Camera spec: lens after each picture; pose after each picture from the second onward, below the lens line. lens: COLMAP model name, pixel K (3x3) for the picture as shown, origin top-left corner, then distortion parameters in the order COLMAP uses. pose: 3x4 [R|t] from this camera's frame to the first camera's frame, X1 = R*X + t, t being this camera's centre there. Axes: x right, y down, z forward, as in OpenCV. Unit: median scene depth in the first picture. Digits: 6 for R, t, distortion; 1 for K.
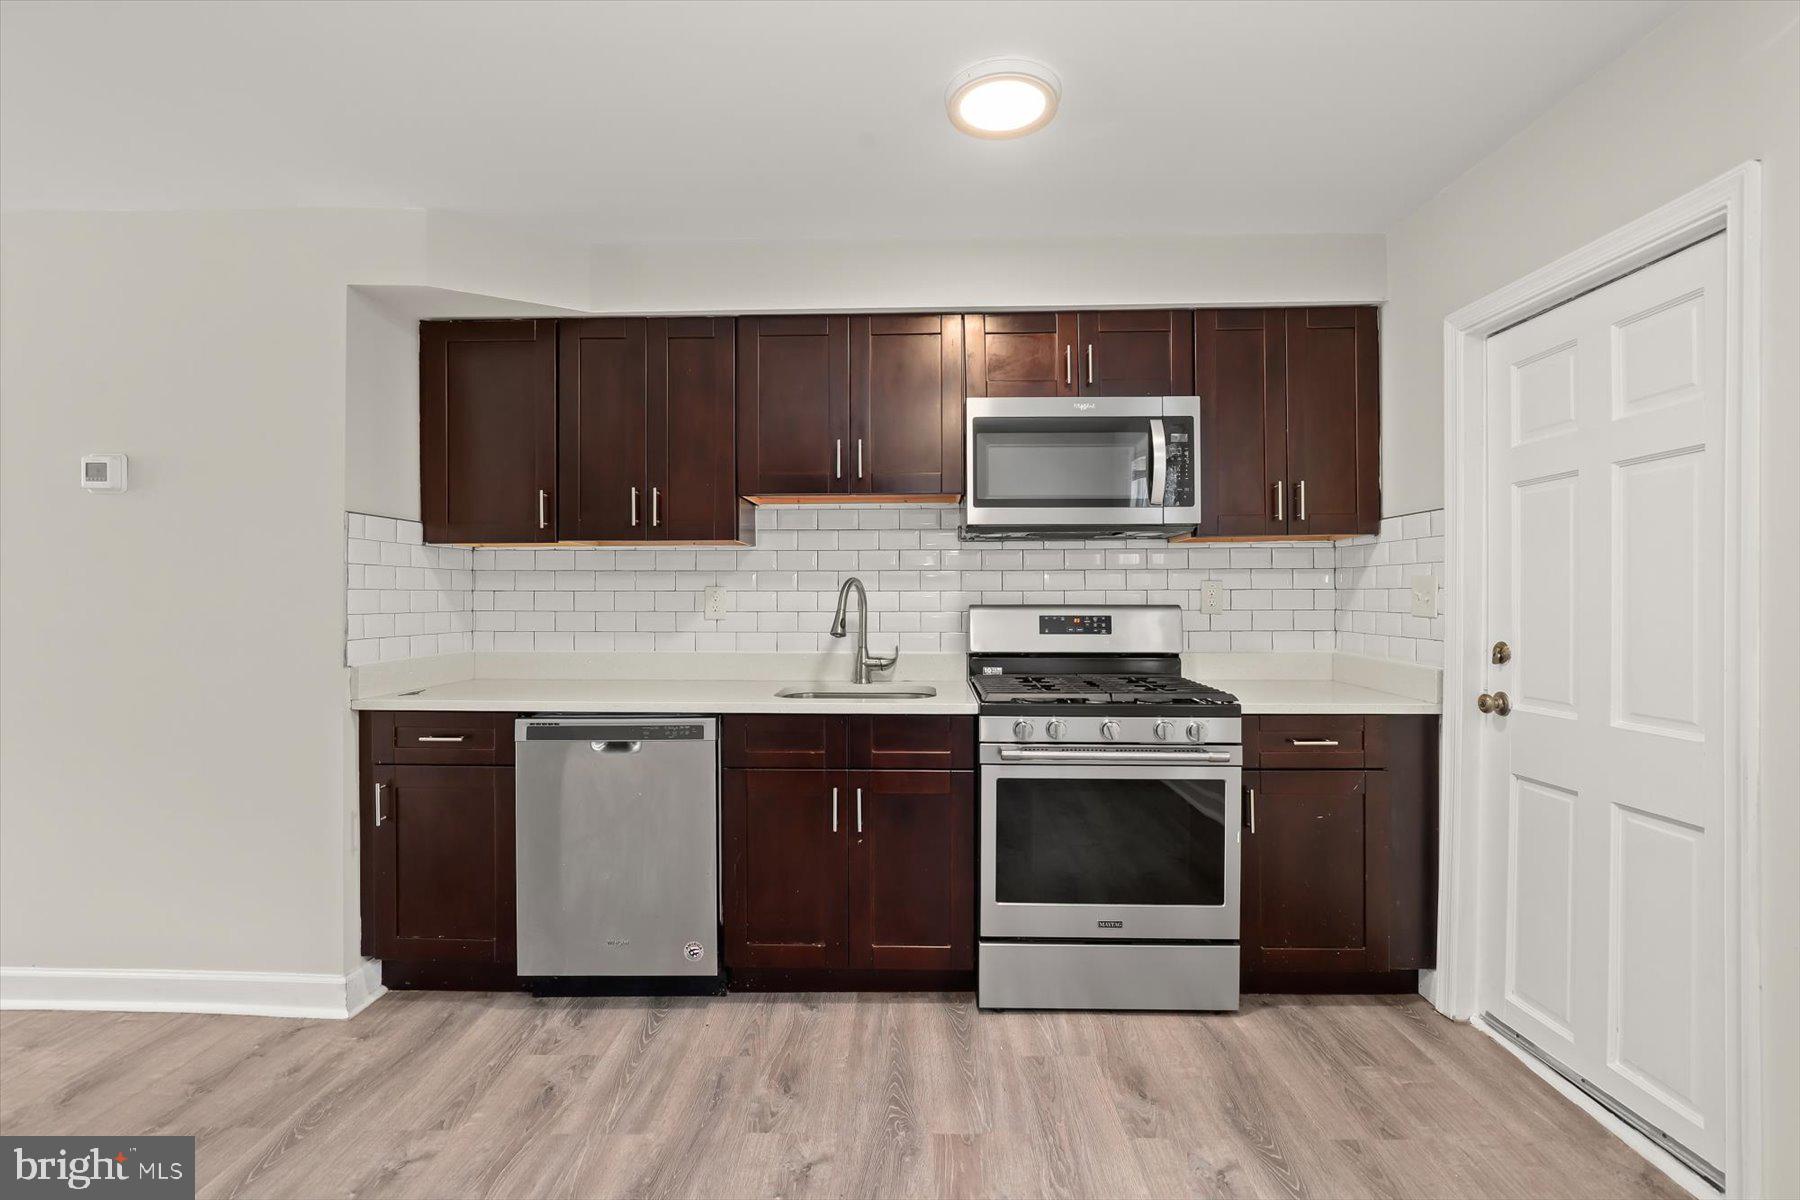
lens RADIAL K [[826.4, 0, 892.3], [0, 826.4, 599.4], [0, 0, 1]] dist [-0.002340, 0.000698]
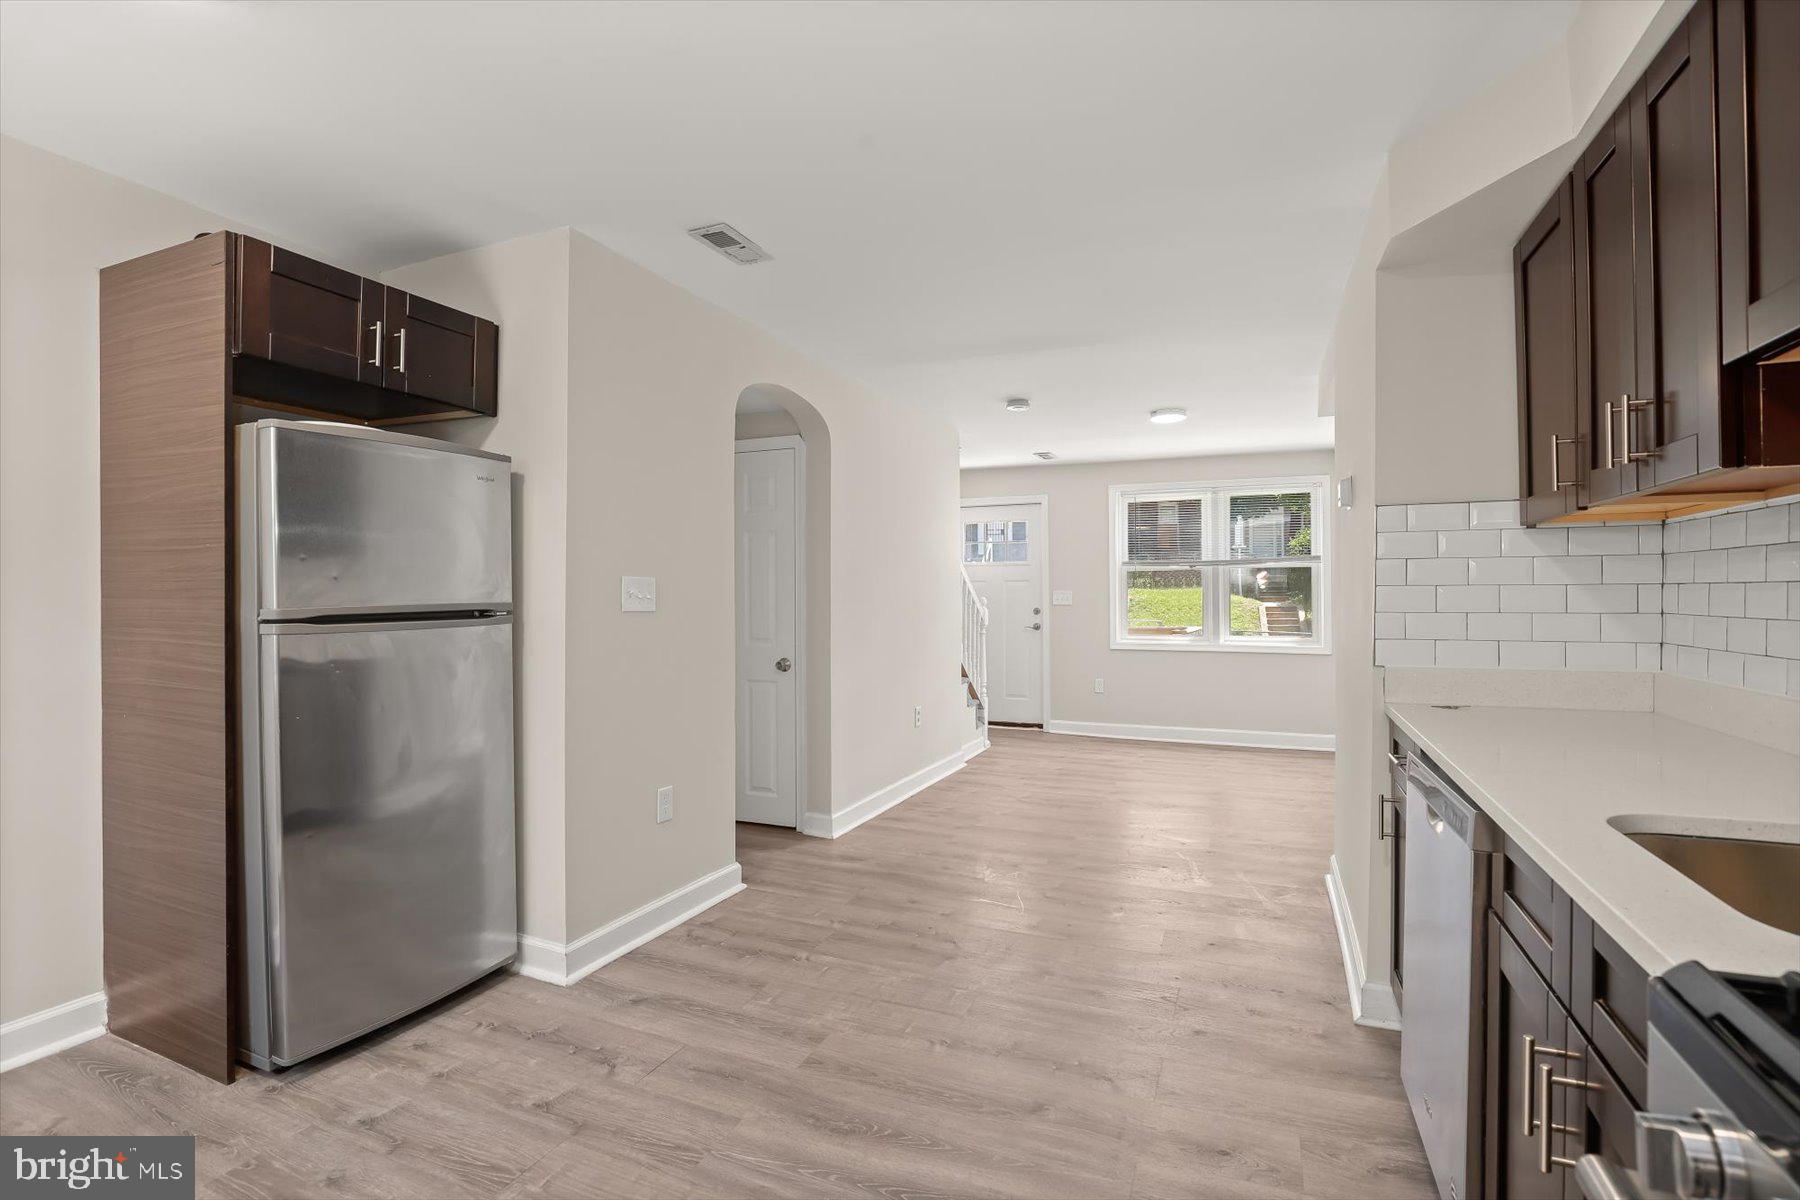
lens RADIAL K [[844.3, 0, 908.5], [0, 844.3, 585.9], [0, 0, 1]] dist [-0.001802, -0.000071]
pose [[-0.347876, -0.008672, -0.937500, 0.457991], [0.001147, 0.999953, -0.009675, -0.003845], [0.937540, -0.004441, -0.347850, 0.832086]]
